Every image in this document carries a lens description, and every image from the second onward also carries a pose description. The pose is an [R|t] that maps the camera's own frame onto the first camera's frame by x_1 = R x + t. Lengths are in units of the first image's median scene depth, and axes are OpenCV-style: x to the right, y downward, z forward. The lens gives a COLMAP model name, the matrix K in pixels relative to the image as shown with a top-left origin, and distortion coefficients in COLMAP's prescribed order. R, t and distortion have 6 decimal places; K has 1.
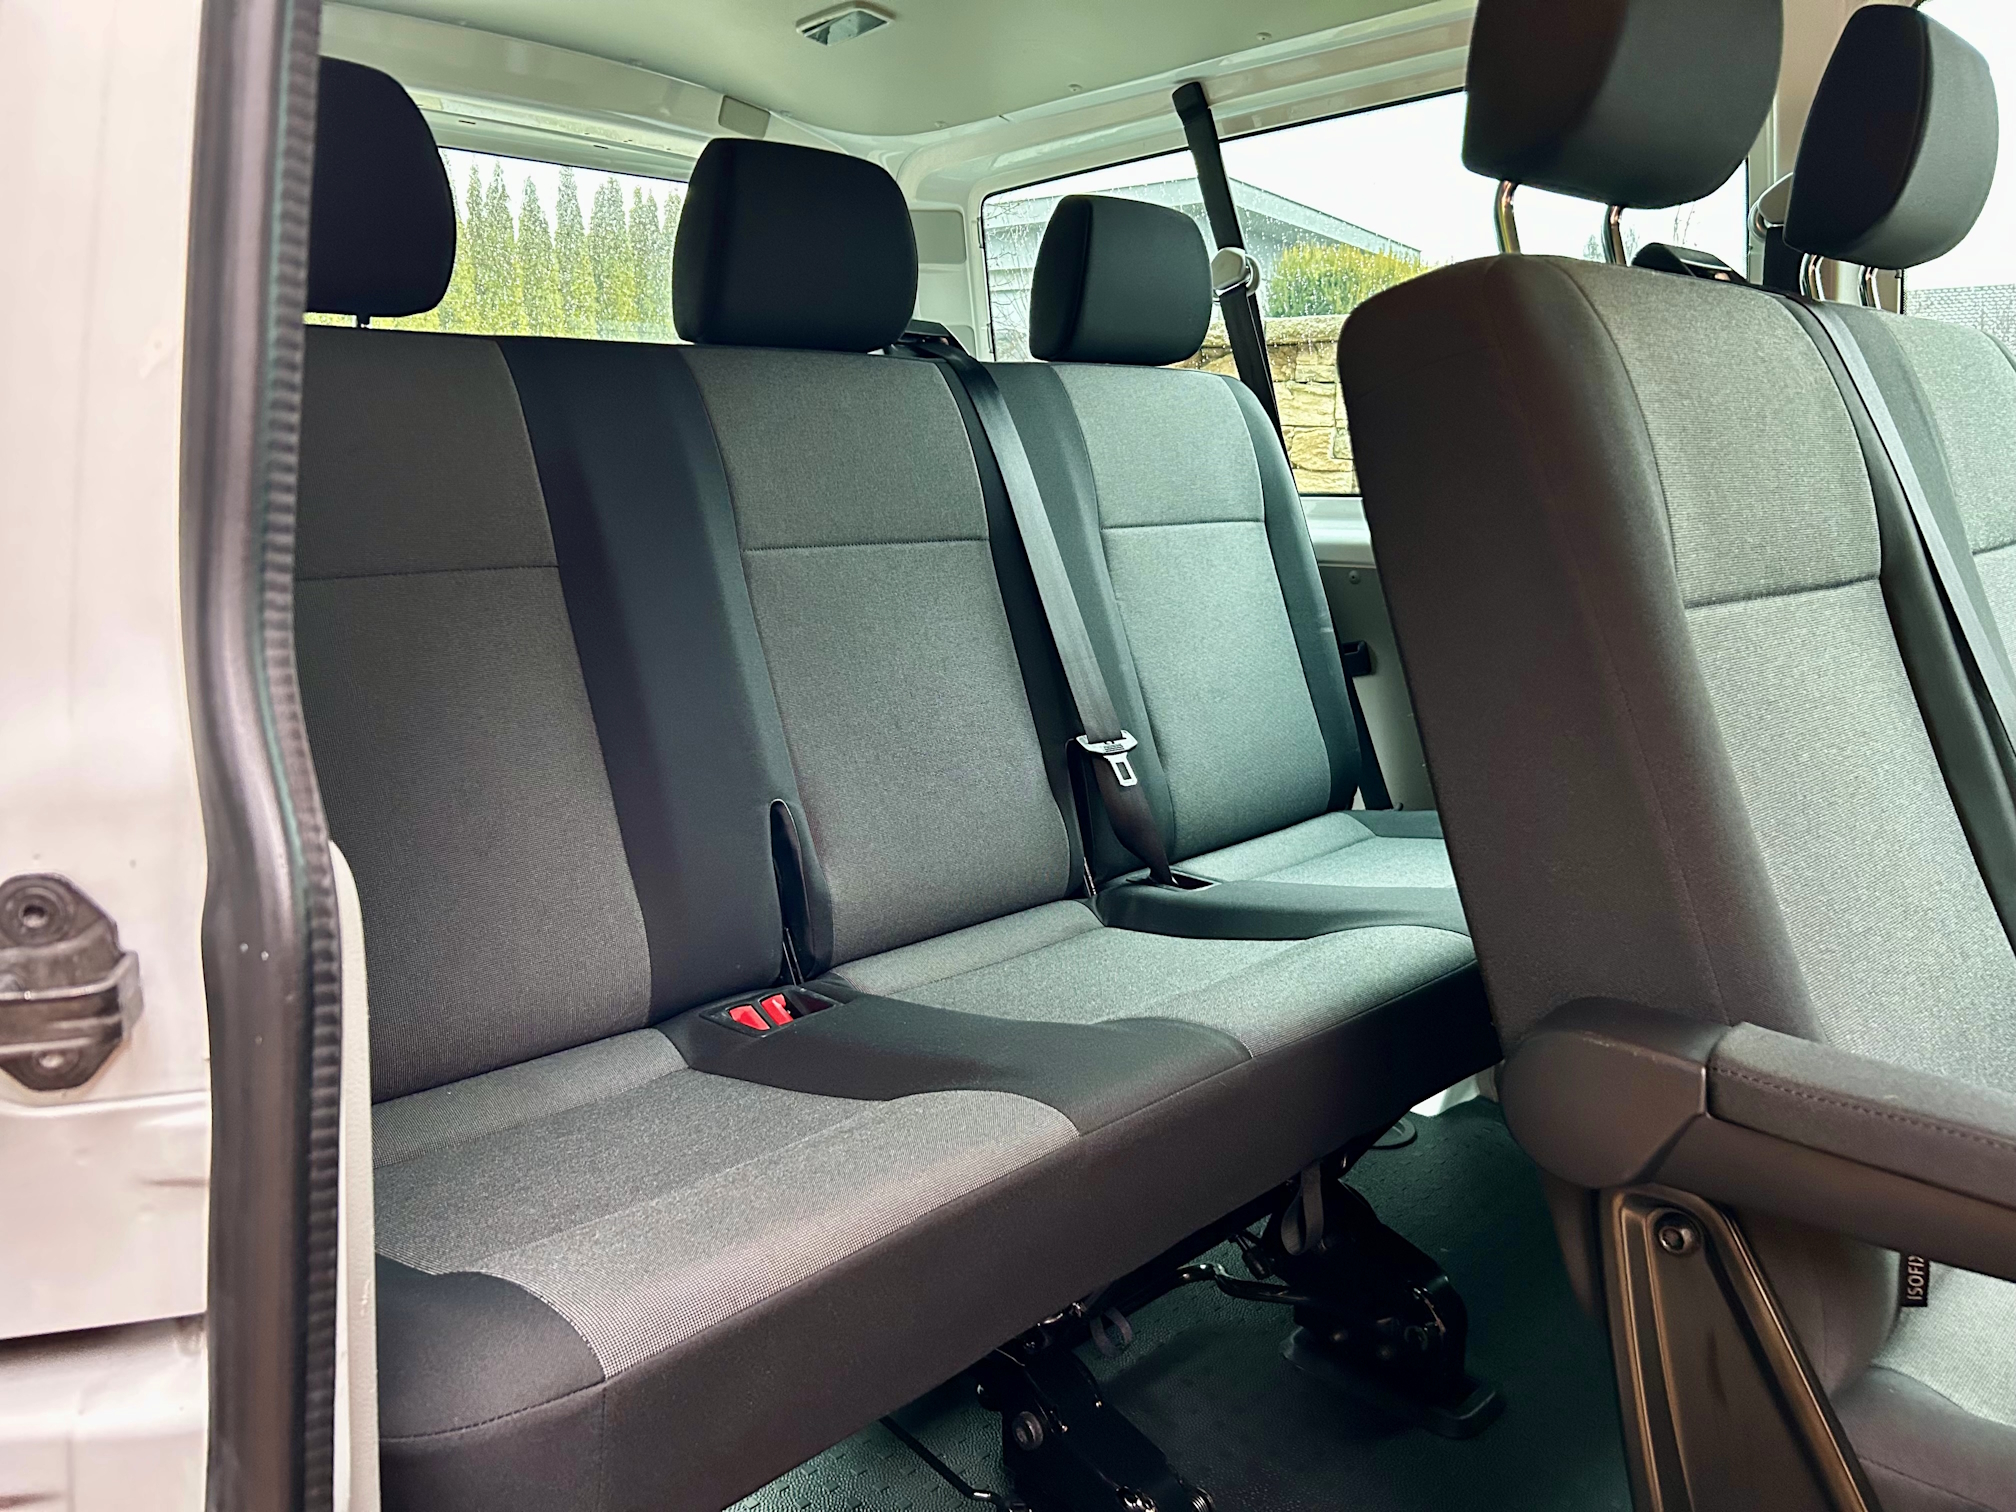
lens RADIAL K [[1567.8, 0, 1001.4], [0, 1567.8, 747.1], [0, 0, 1]] dist [0.045308, -0.078867]
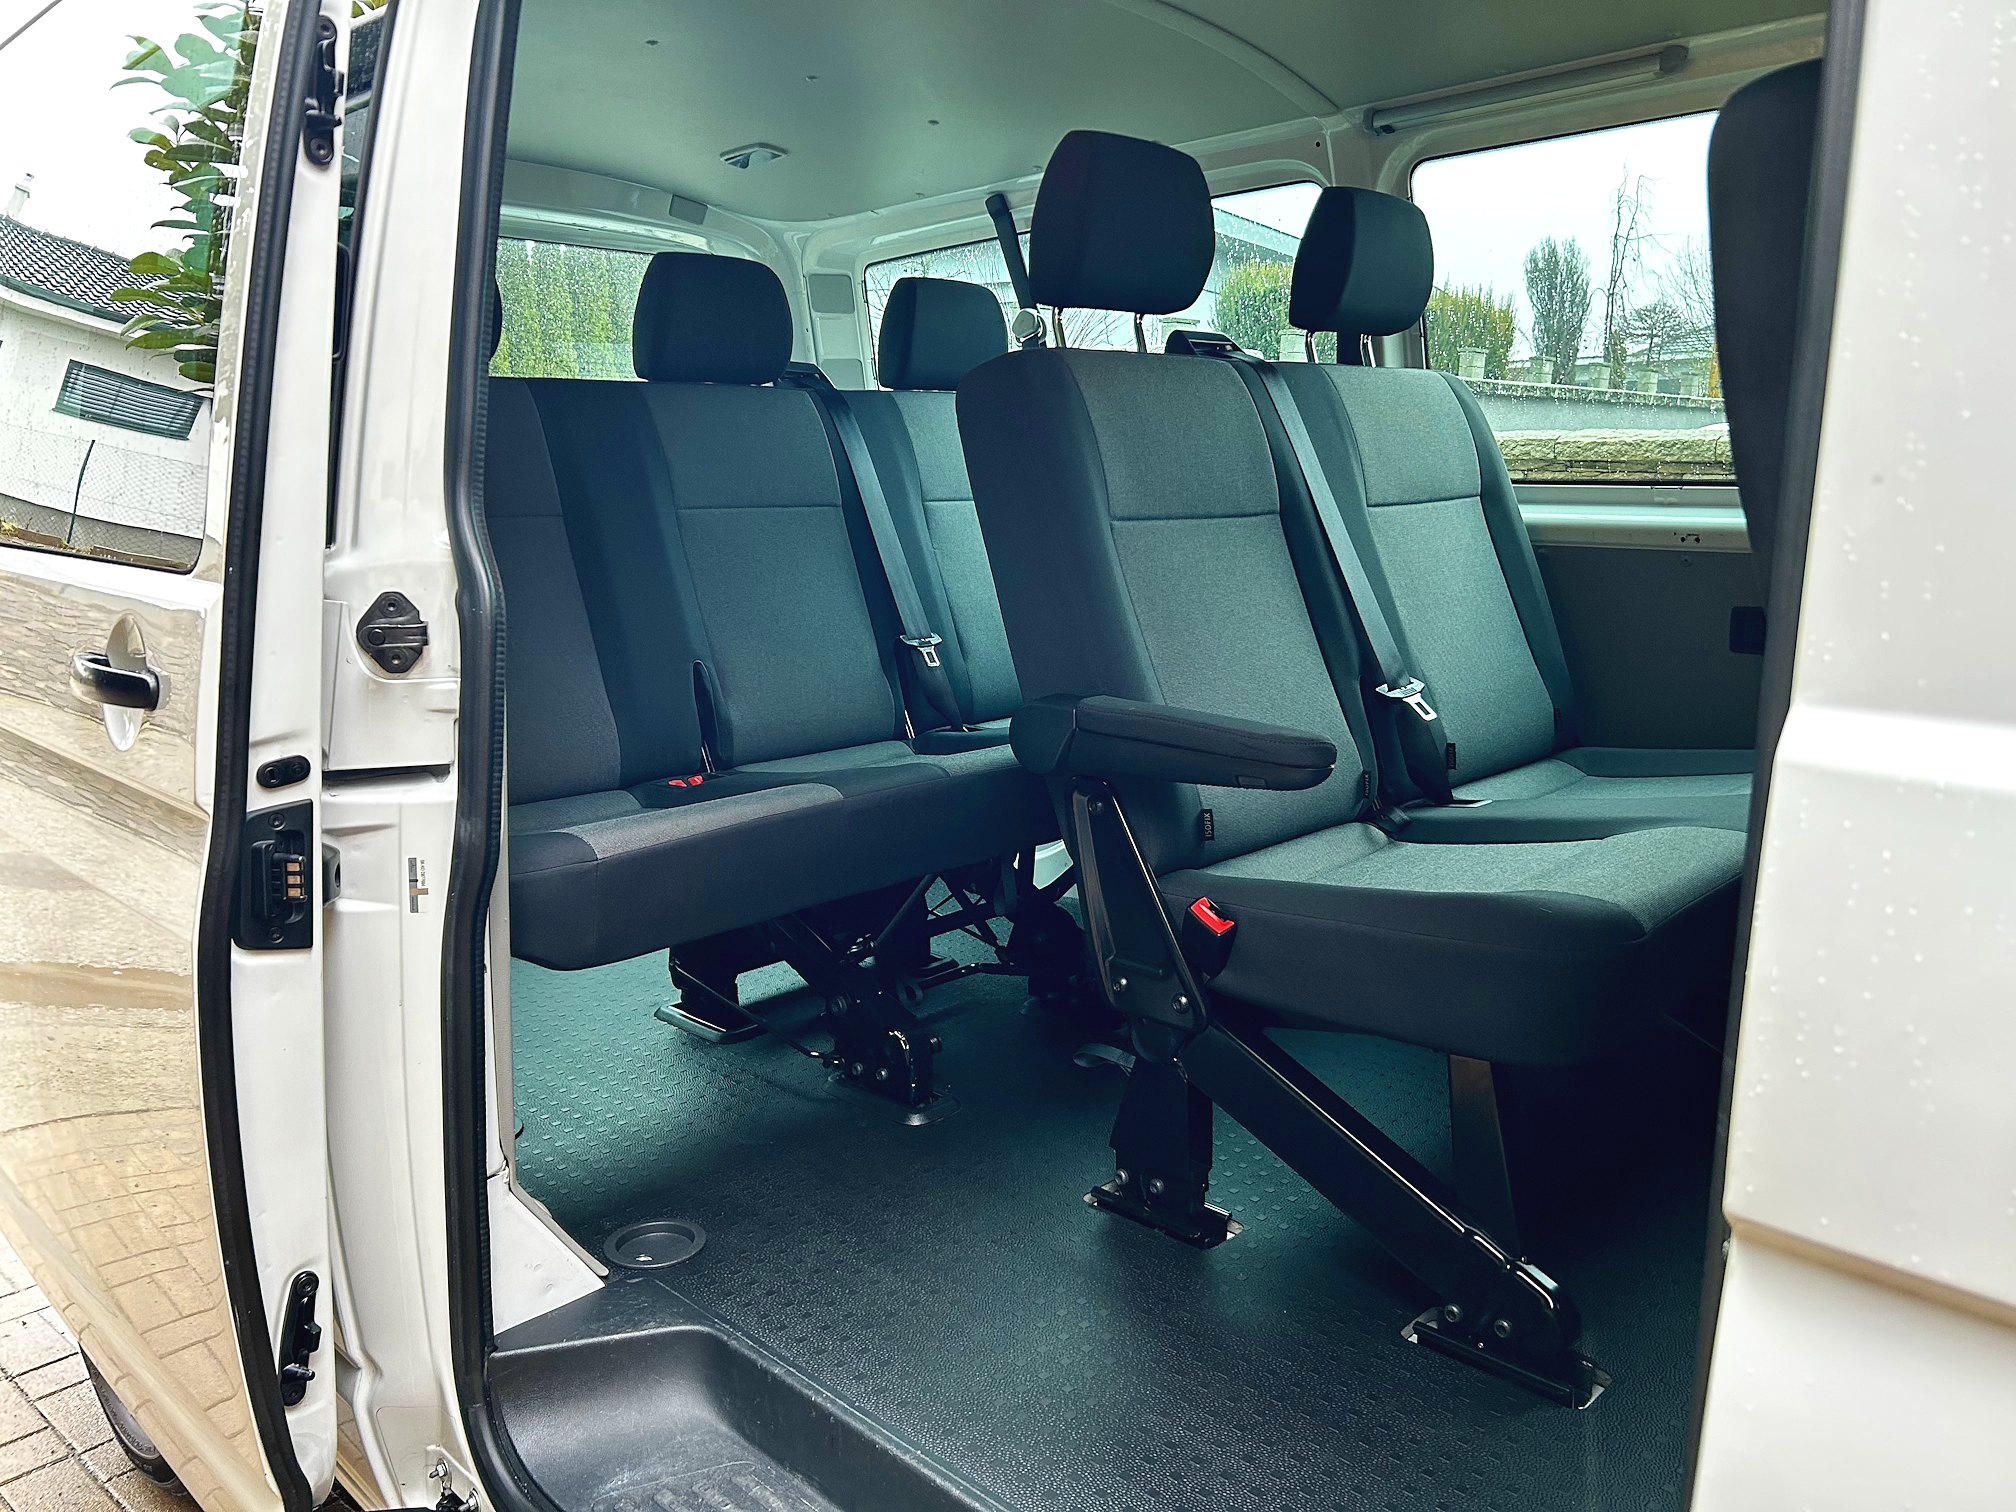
lens RADIAL K [[1535.5, 0, 1004.8], [0, 1535.5, 753.1], [0, 0, 1]] dist [0.019956, -0.008041]
pose [[0.999769, -0.004952, 0.020905, 0.120416], [0.004903, 0.999985, 0.002388, 0.107138], [-0.020916, -0.002285, 0.999779, -0.511850]]
